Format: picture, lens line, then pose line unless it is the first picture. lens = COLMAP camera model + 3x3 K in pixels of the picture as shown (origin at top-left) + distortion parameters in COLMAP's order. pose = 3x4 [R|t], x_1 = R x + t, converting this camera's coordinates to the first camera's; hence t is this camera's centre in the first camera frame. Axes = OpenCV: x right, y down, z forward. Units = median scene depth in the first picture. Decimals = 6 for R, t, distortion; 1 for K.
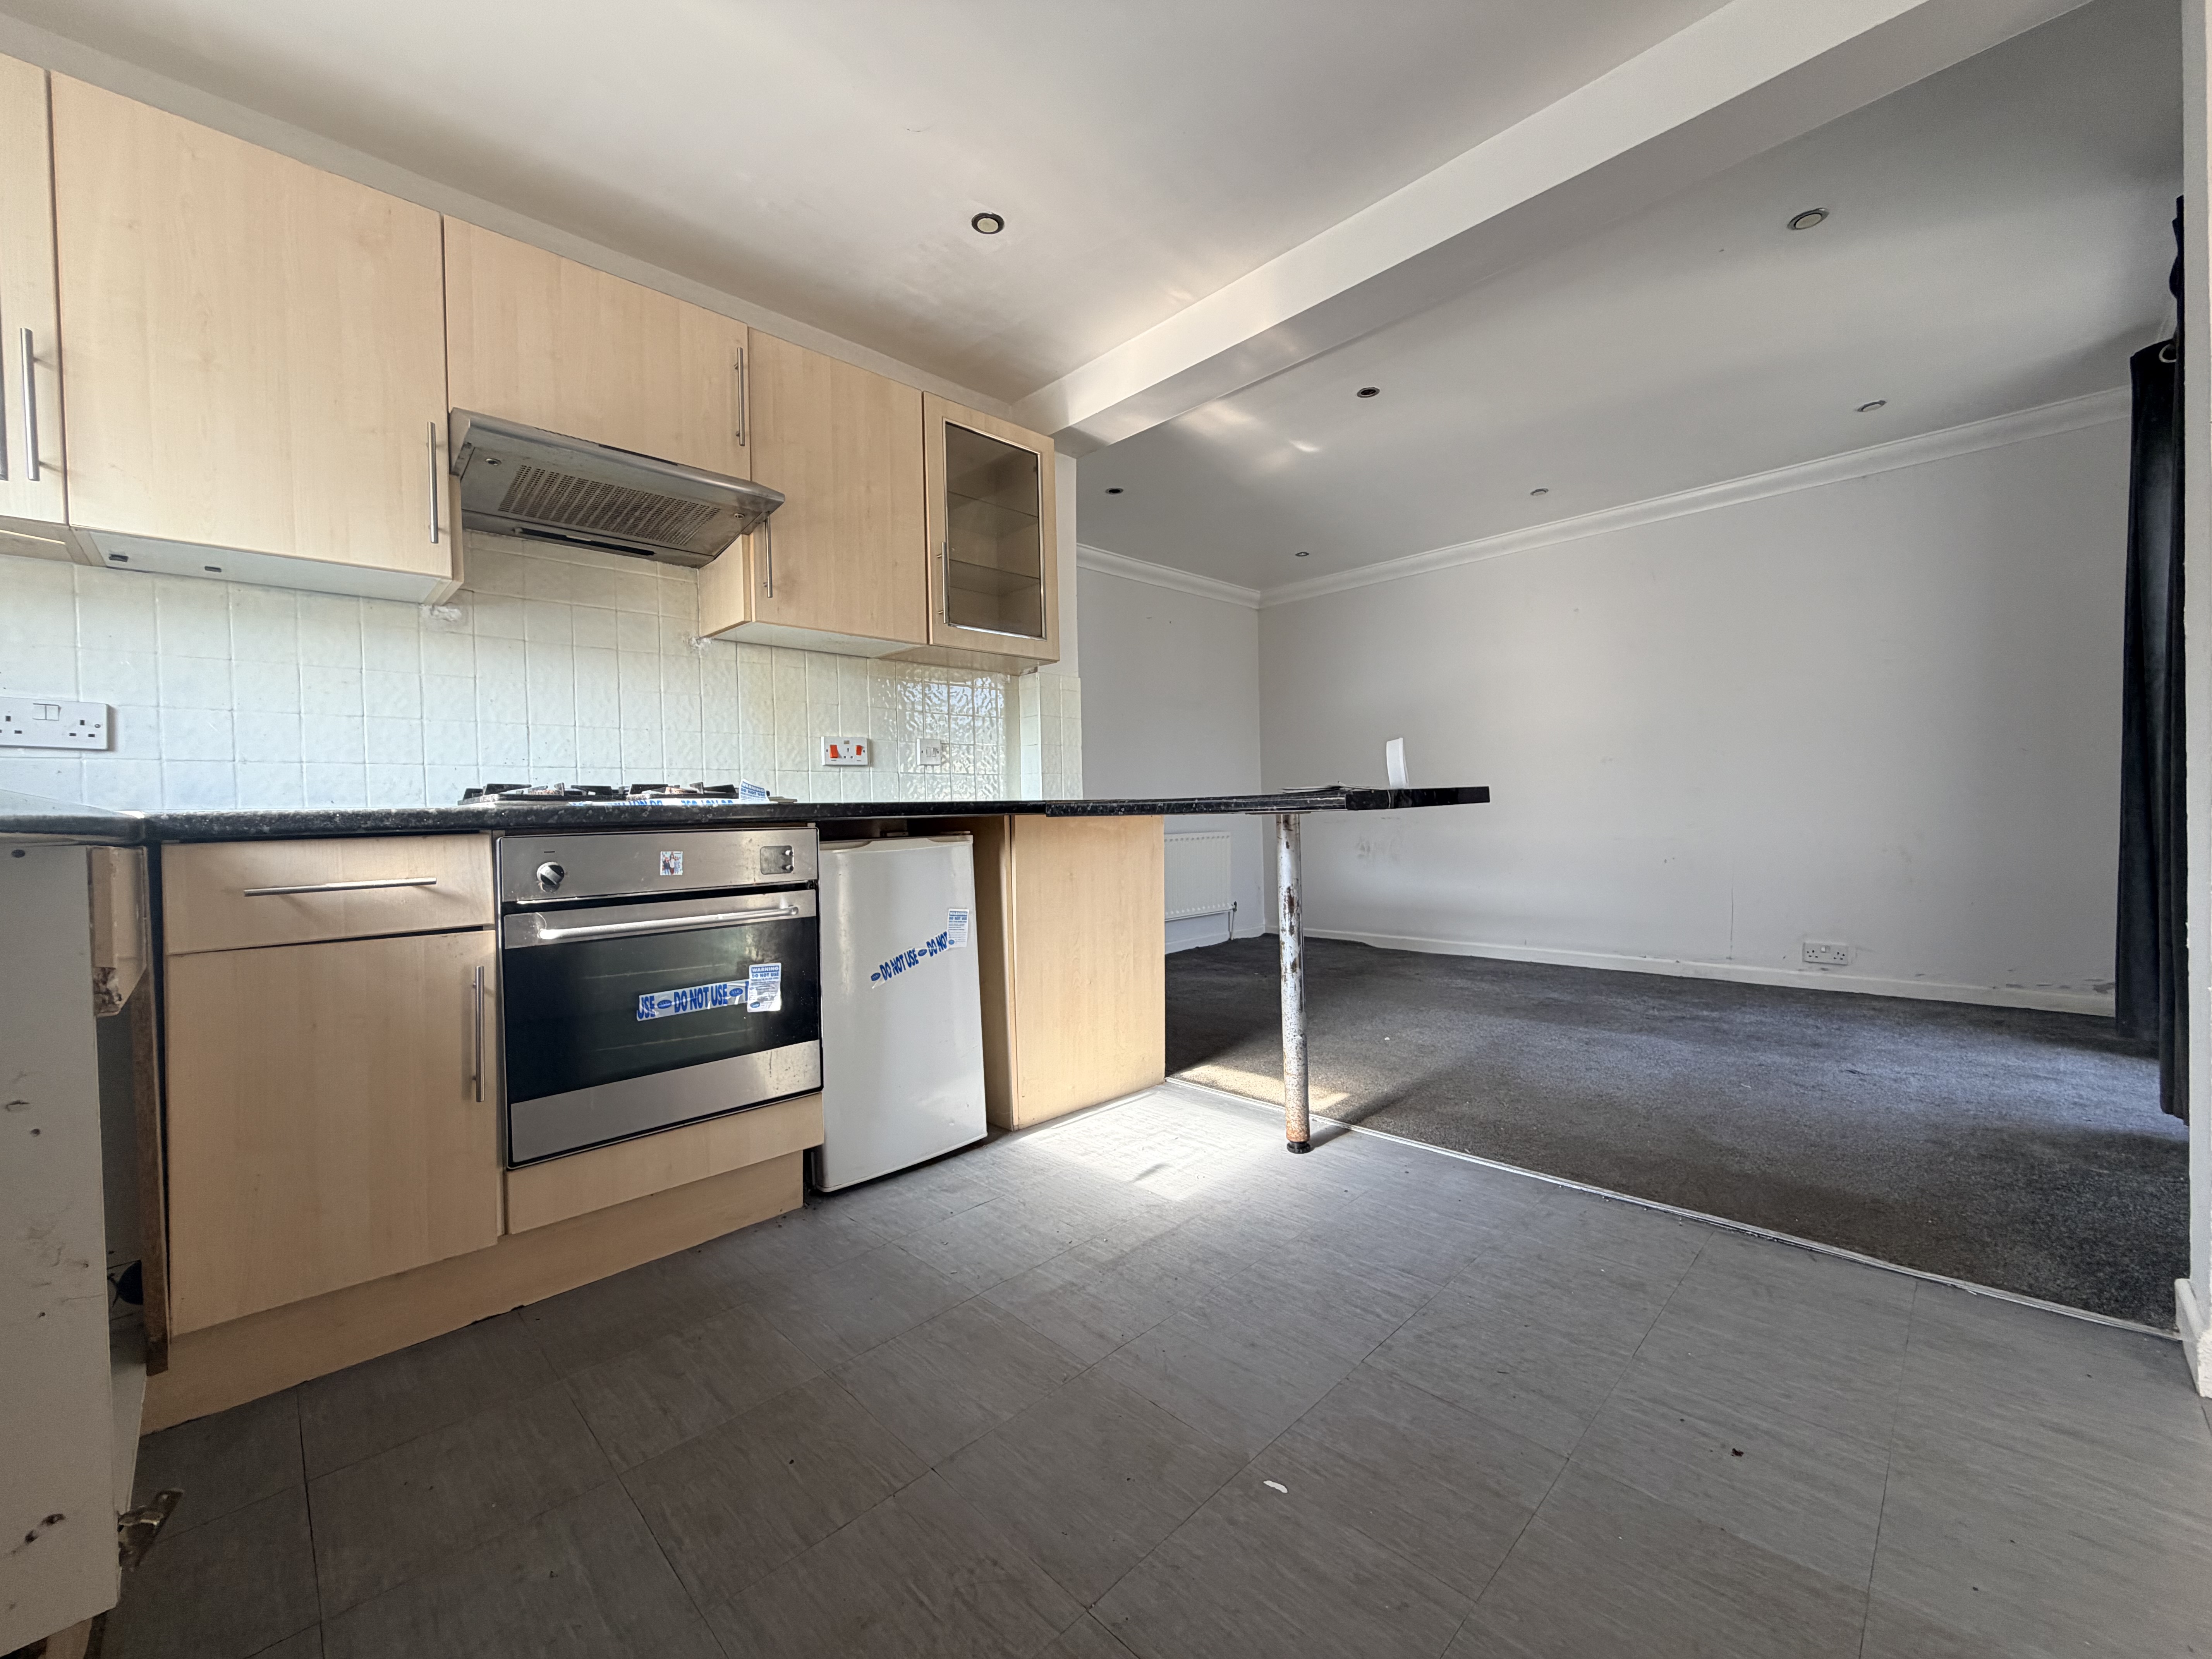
lens RADIAL K [[884.3, 0, 1094.2], [0, 884.3, 822.6], [0, 0, 1]] dist [-0.001144, 0.000049]
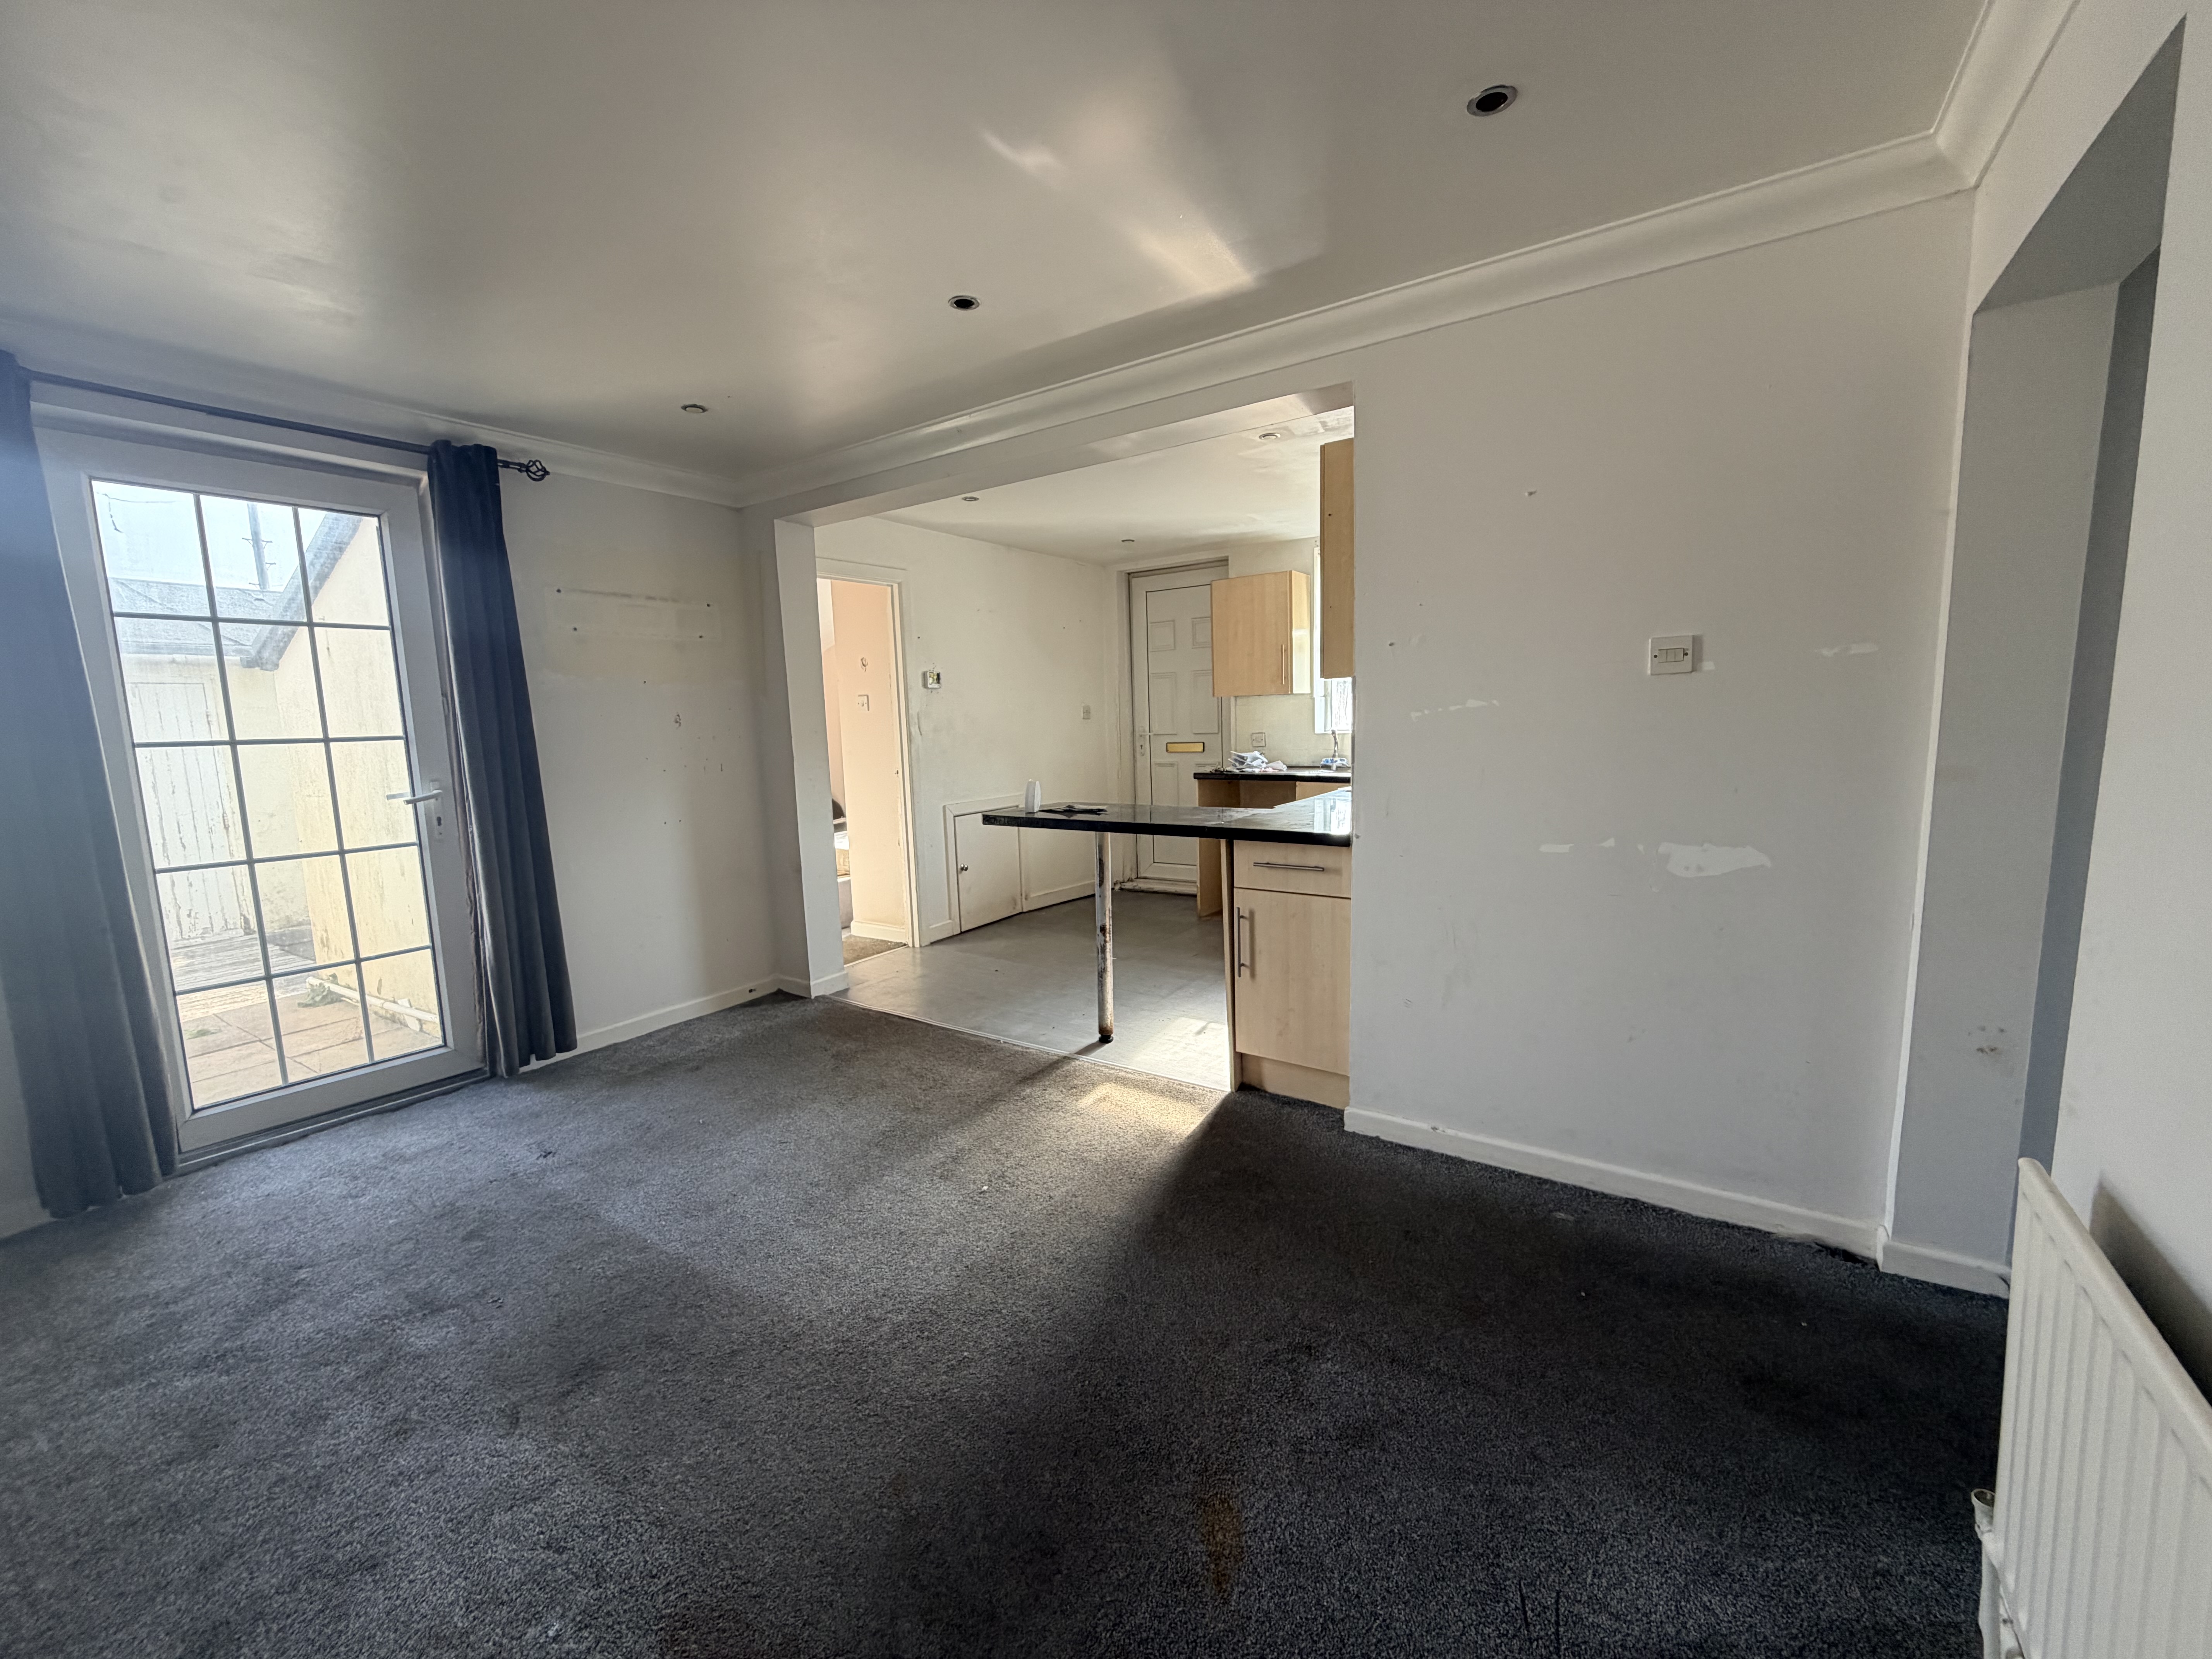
lens RADIAL K [[884.3, 0, 1094.2], [0, 884.3, 822.6], [0, 0, 1]] dist [-0.001144, 0.000049]
pose [[-0.978263, 0.077906, -0.192177, 0.423581], [0.051820, 0.989185, 0.137214, -0.177556], [0.200789, 0.124273, -0.971720, 1.995132]]
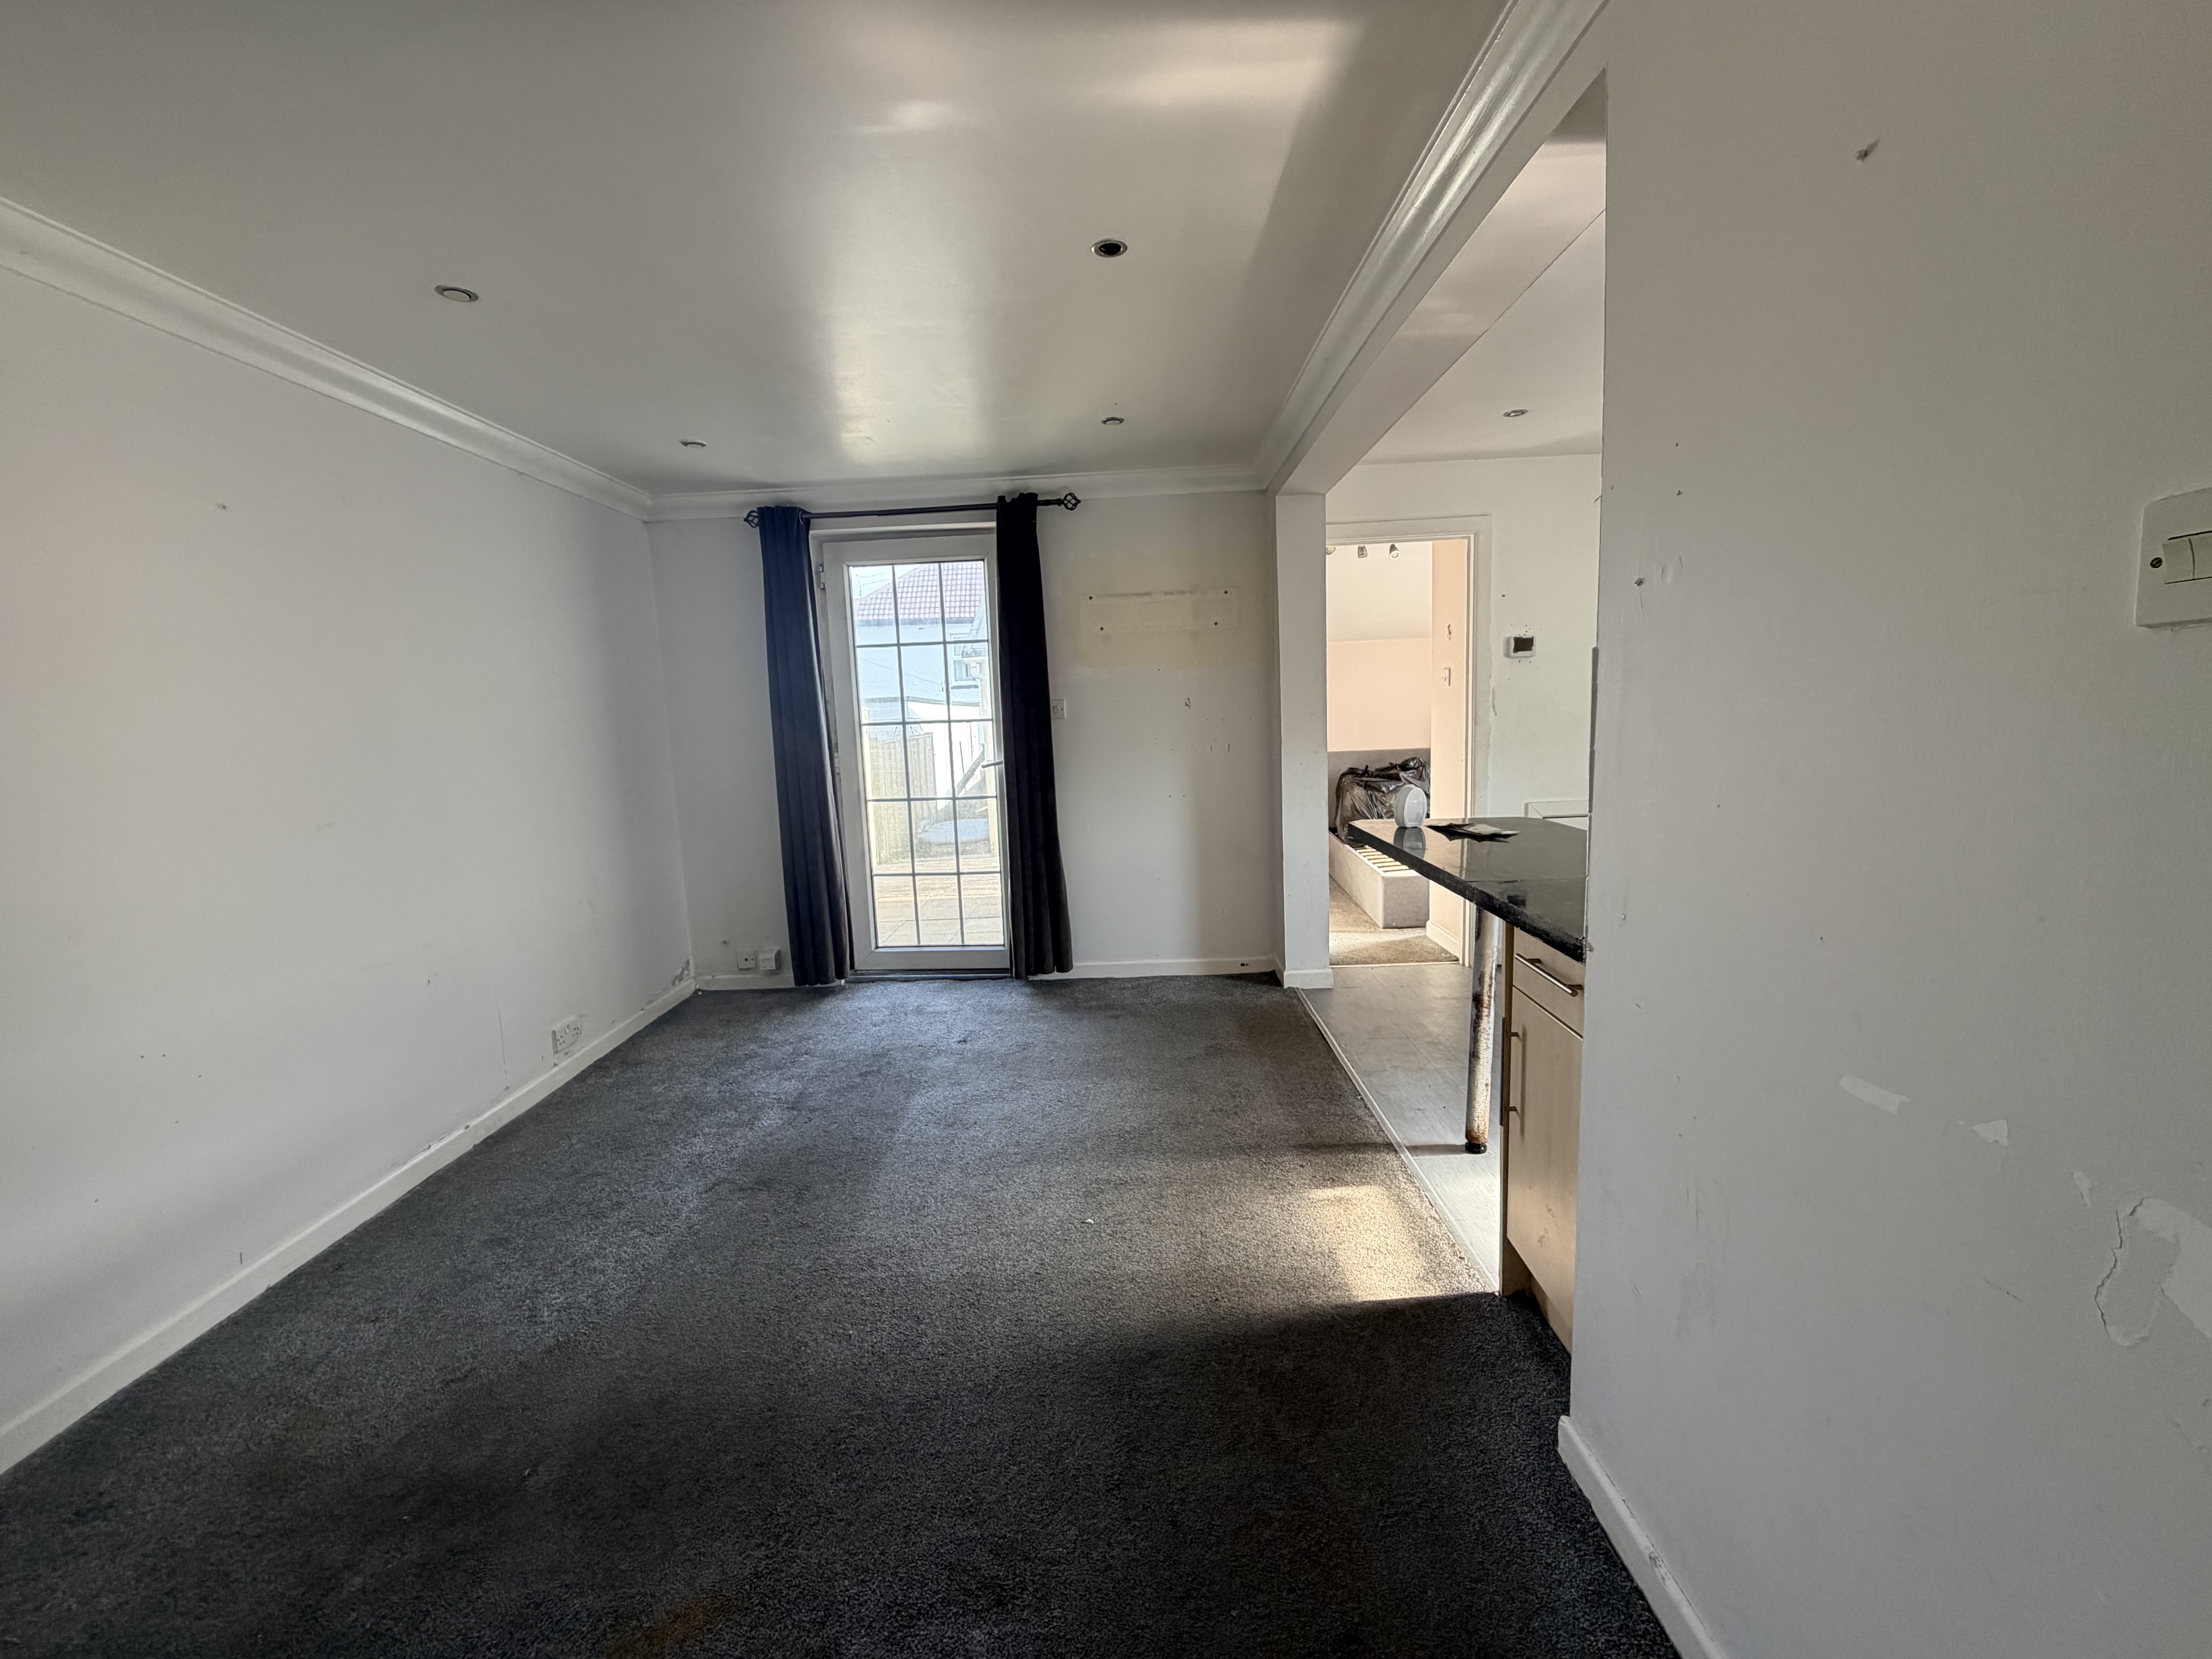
lens RADIAL K [[884.3, 0, 1094.2], [0, 884.3, 822.6], [0, 0, 1]] dist [-0.001144, 0.000049]
pose [[-0.697165, -0.038345, 0.715884, -0.176111], [0.067713, 0.990582, 0.119001, -0.169216], [-0.713706, 0.131438, -0.688003, 1.685697]]
